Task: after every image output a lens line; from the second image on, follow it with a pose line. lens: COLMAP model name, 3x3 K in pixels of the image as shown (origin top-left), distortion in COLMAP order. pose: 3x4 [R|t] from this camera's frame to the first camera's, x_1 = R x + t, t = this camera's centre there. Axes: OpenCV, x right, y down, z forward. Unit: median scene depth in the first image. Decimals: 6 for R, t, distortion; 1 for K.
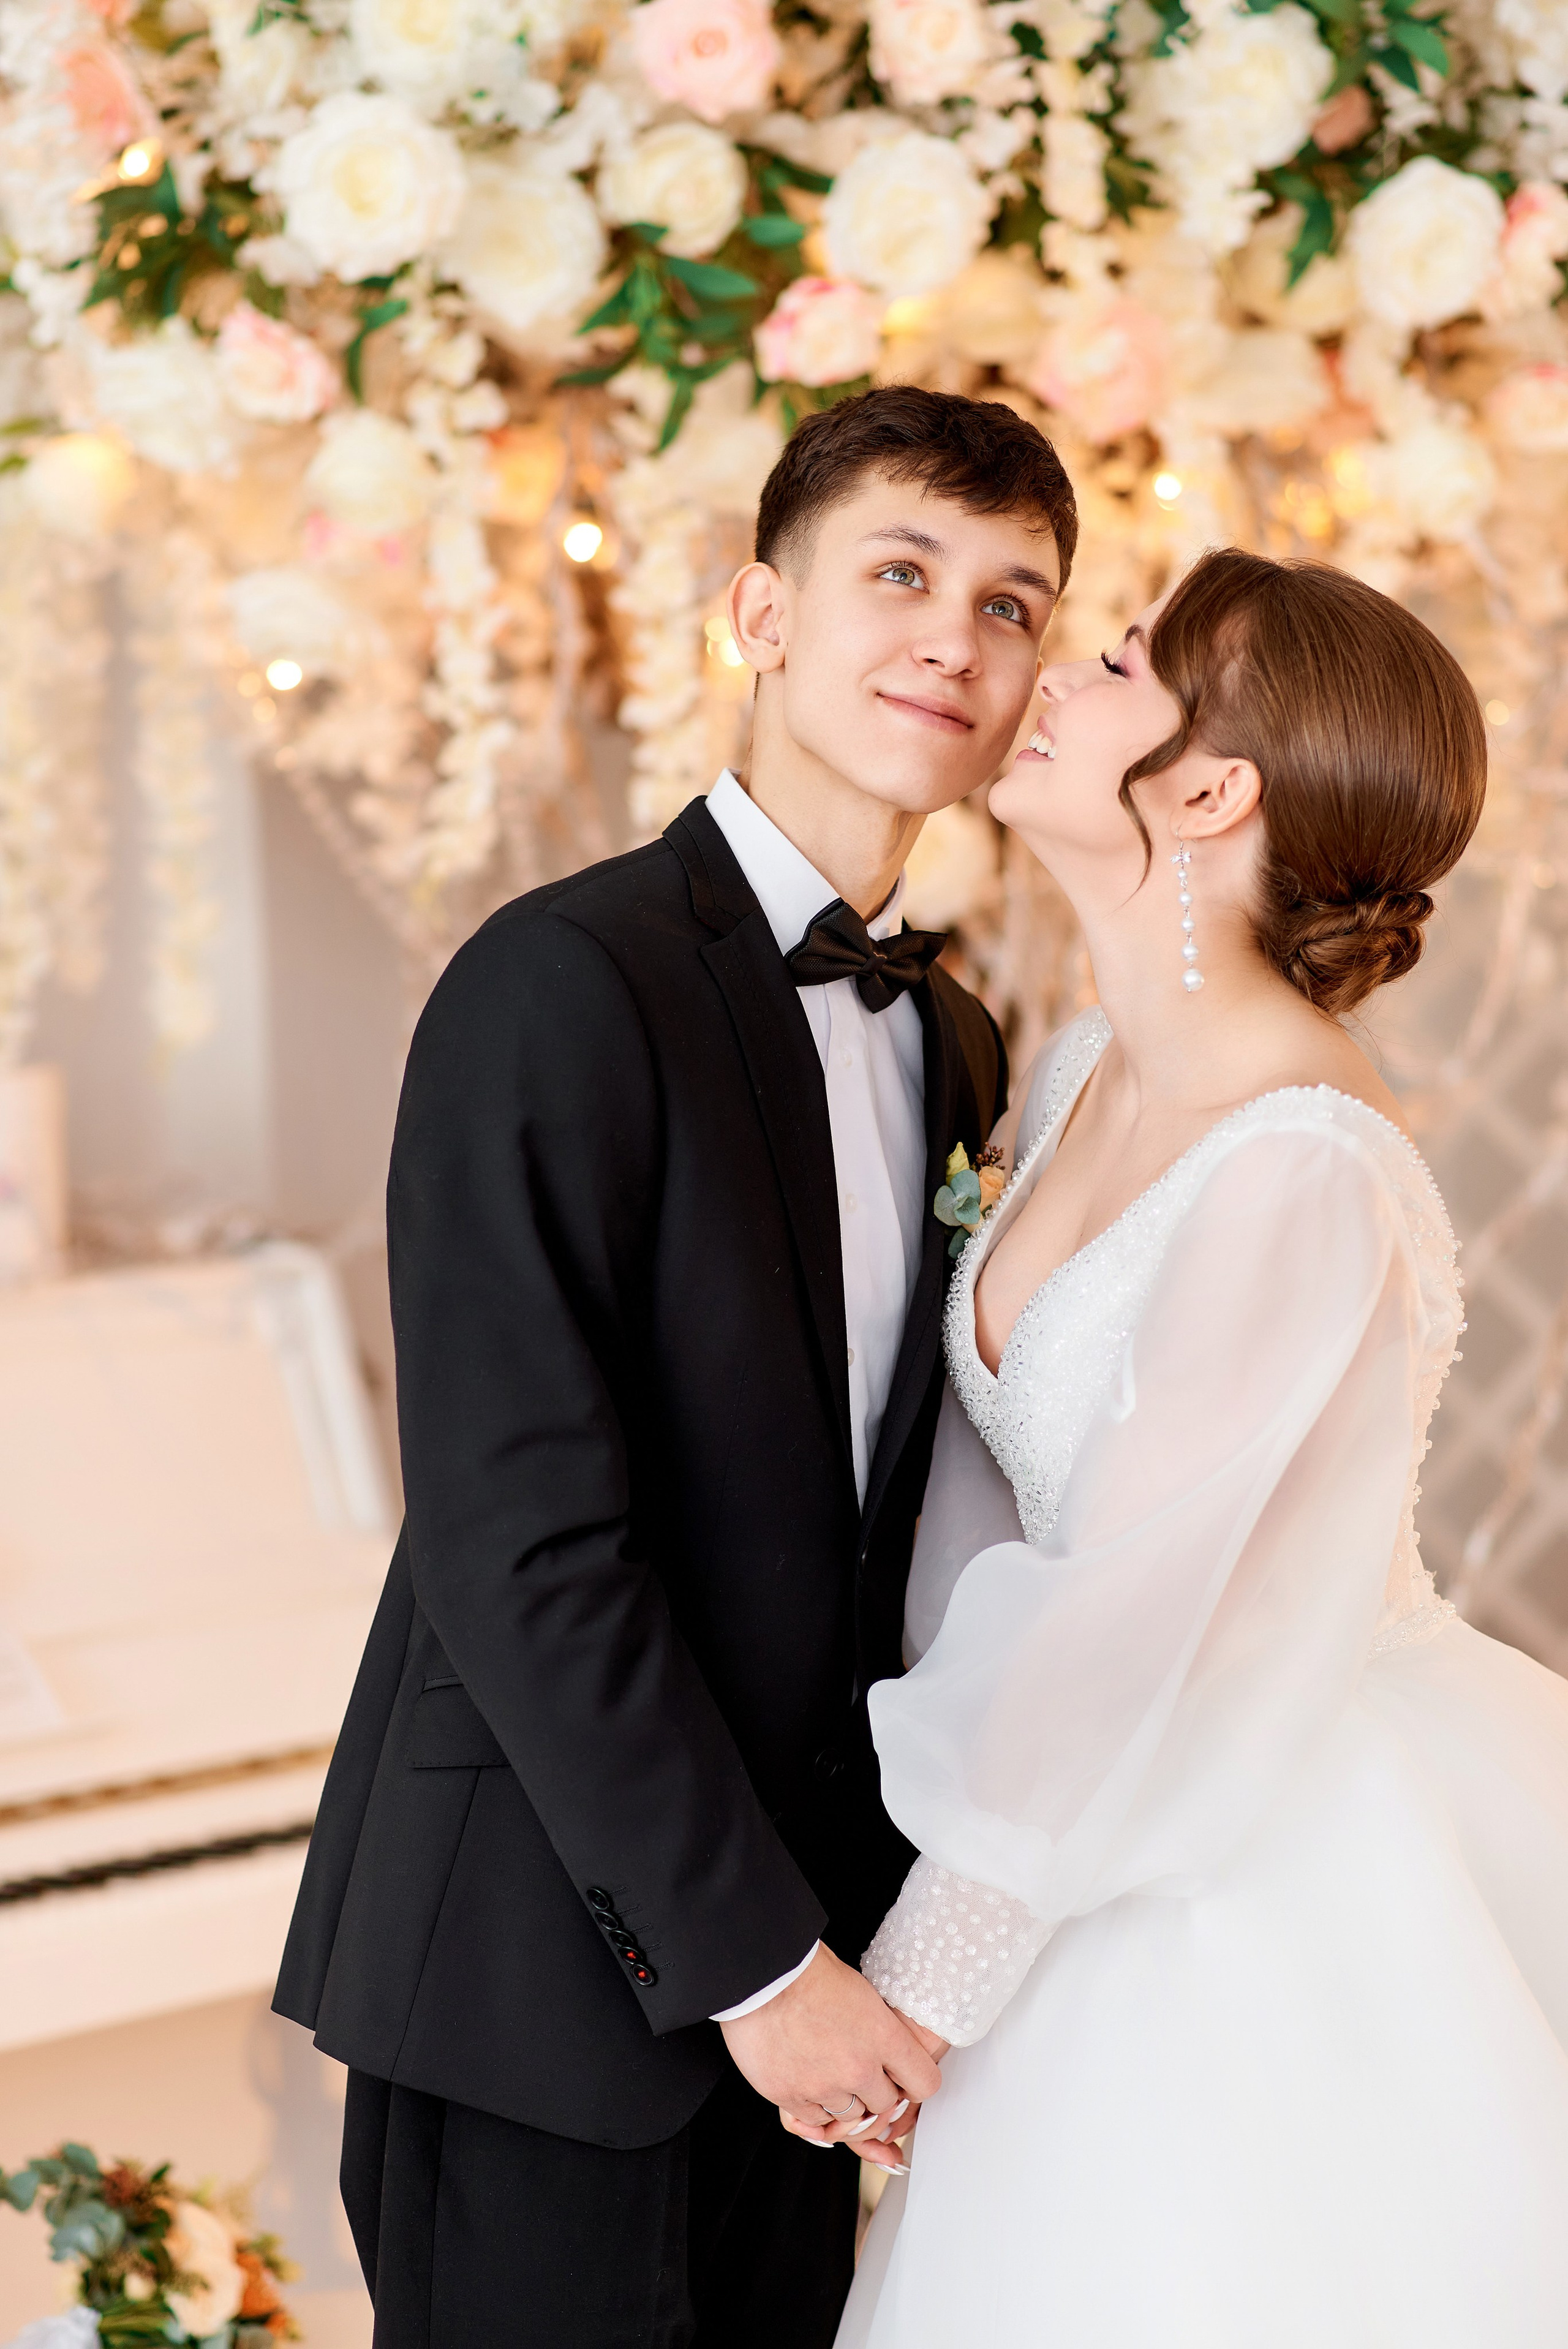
lens RADIAL K [[5465.8, 0, 594.1], [0, 5465.8, 1165.9], [0, 0, 1]] dist [0.082695, 0.165378]
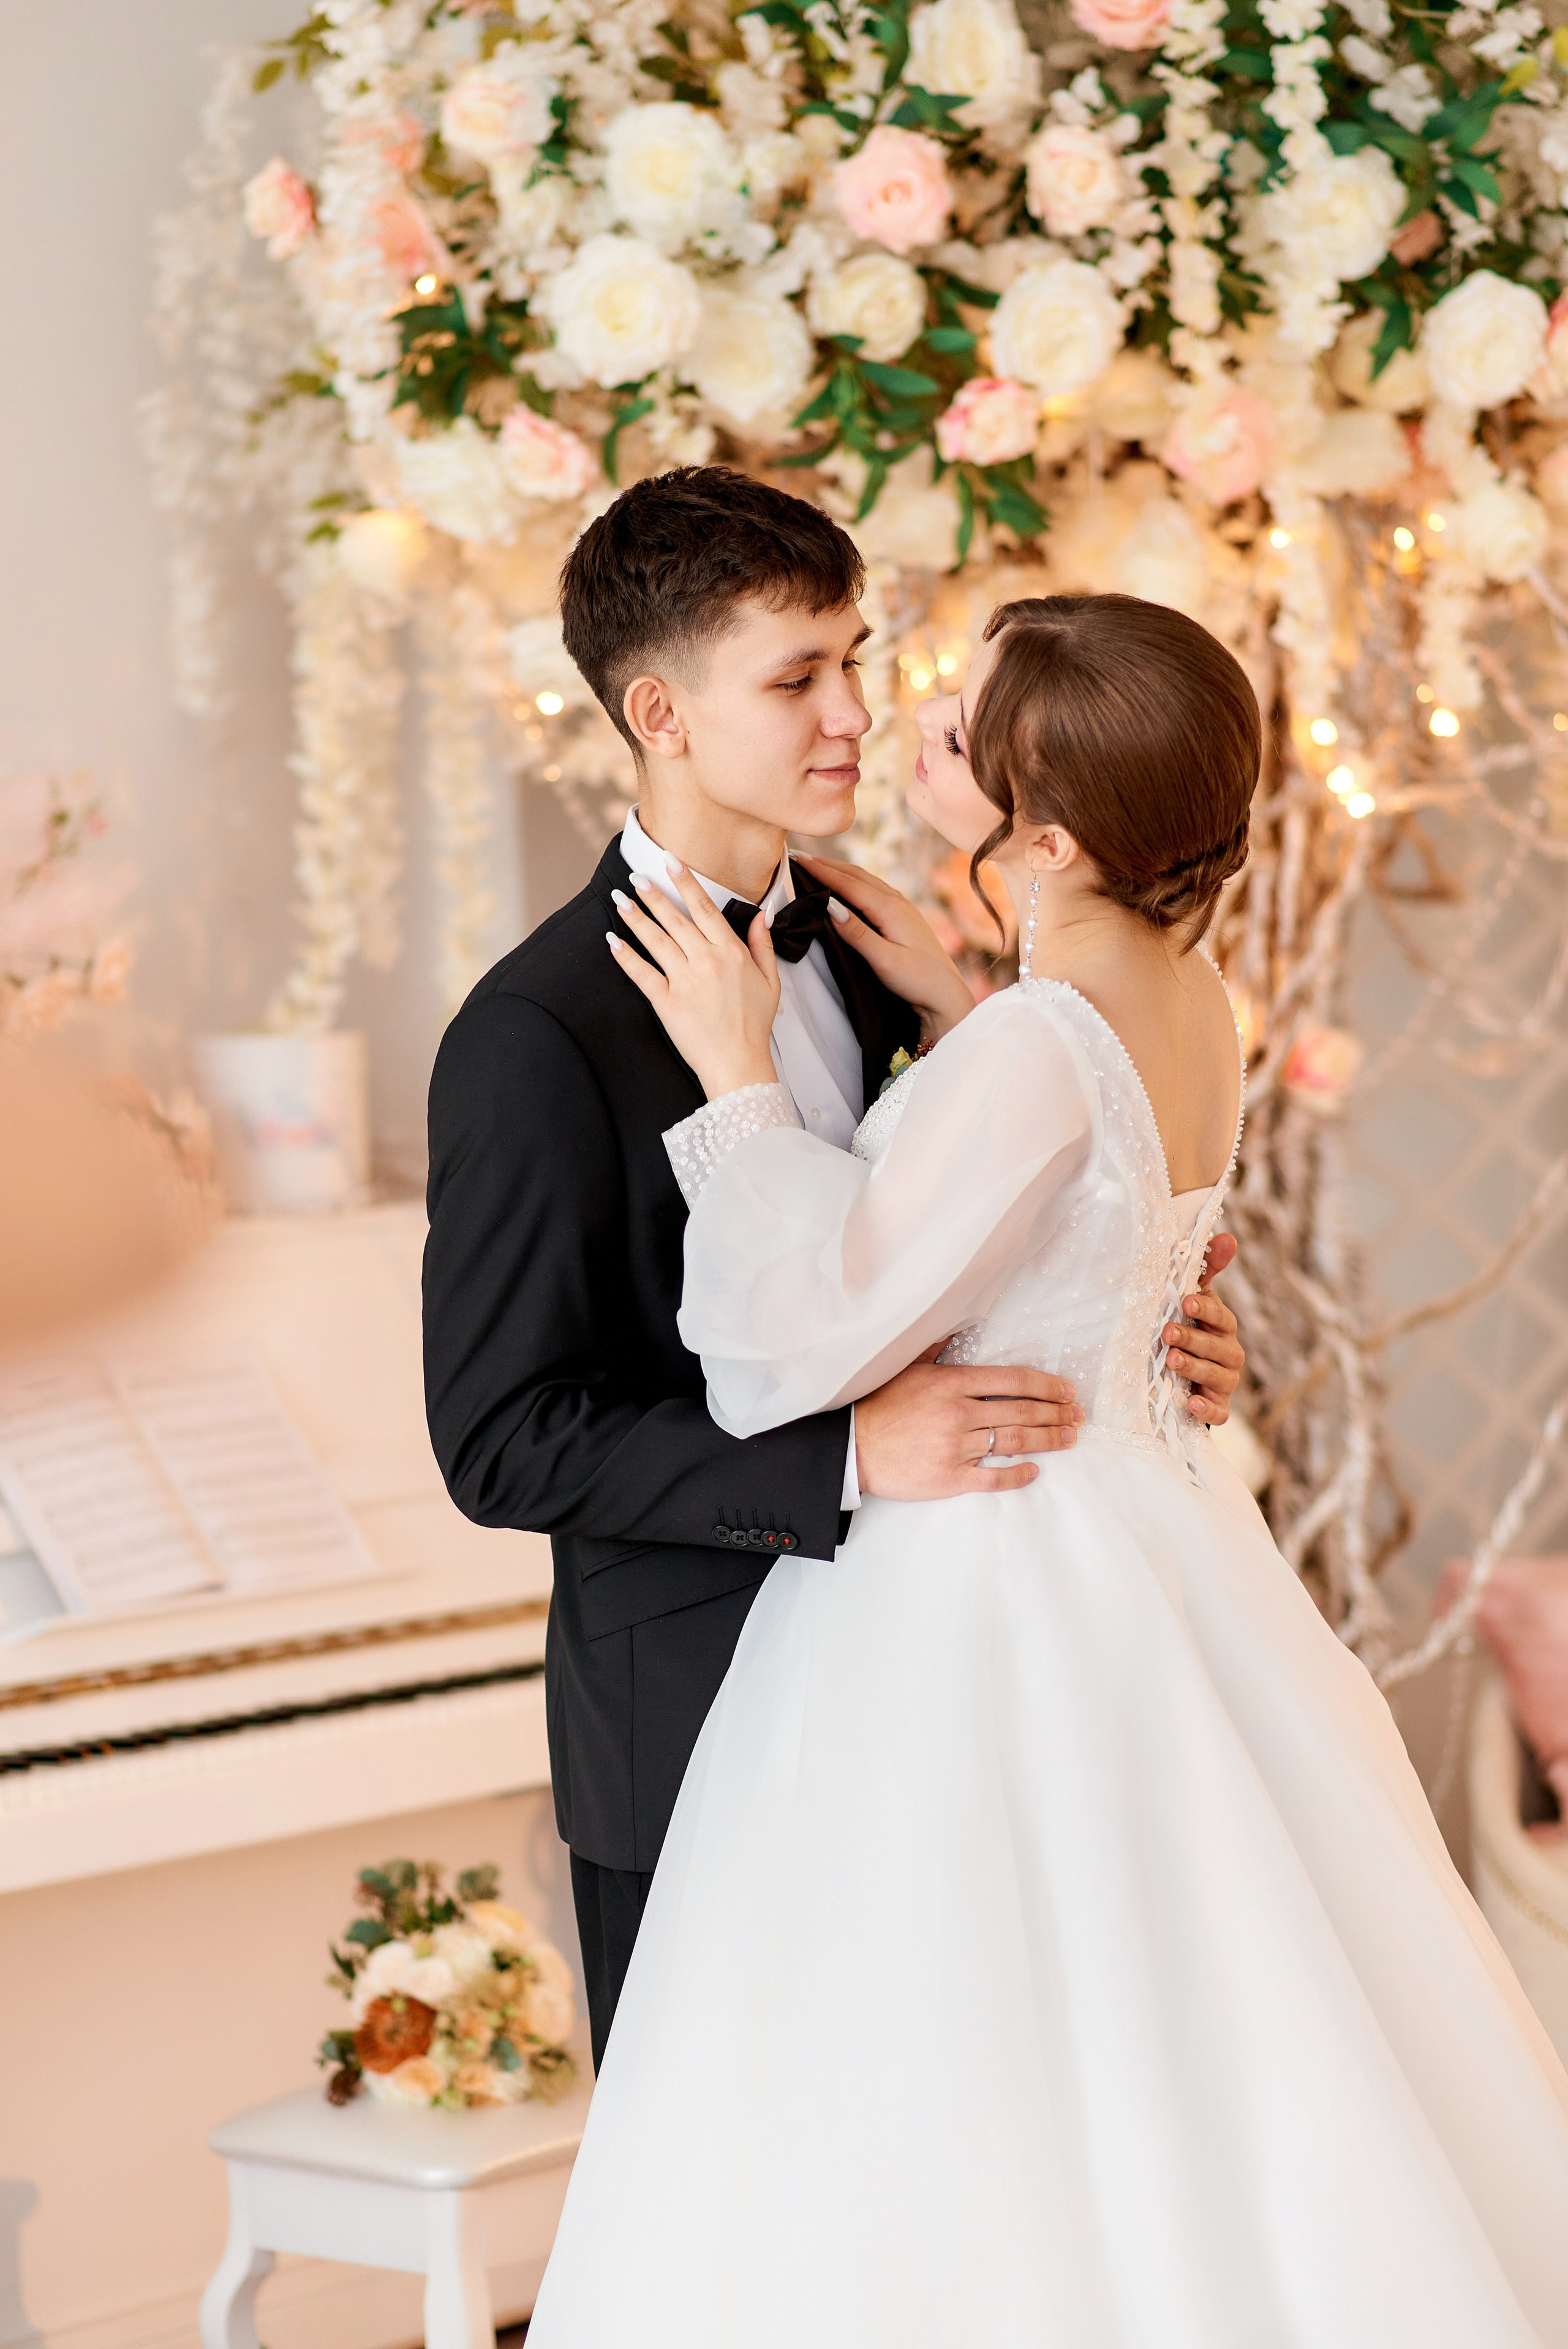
lens RADIAL K [[5465.8, 0, 594.1], [0, 5465.8, 1165.9], [0, 0, 1]] dist [0.082695, 0.165378]
pose [[0.999292, -0.009483, -0.036421, -0.004031], [0.009407, 0.999953, -0.002265, 0.016918], [0.036440, 0.001921, 0.999334, -0.229167]]
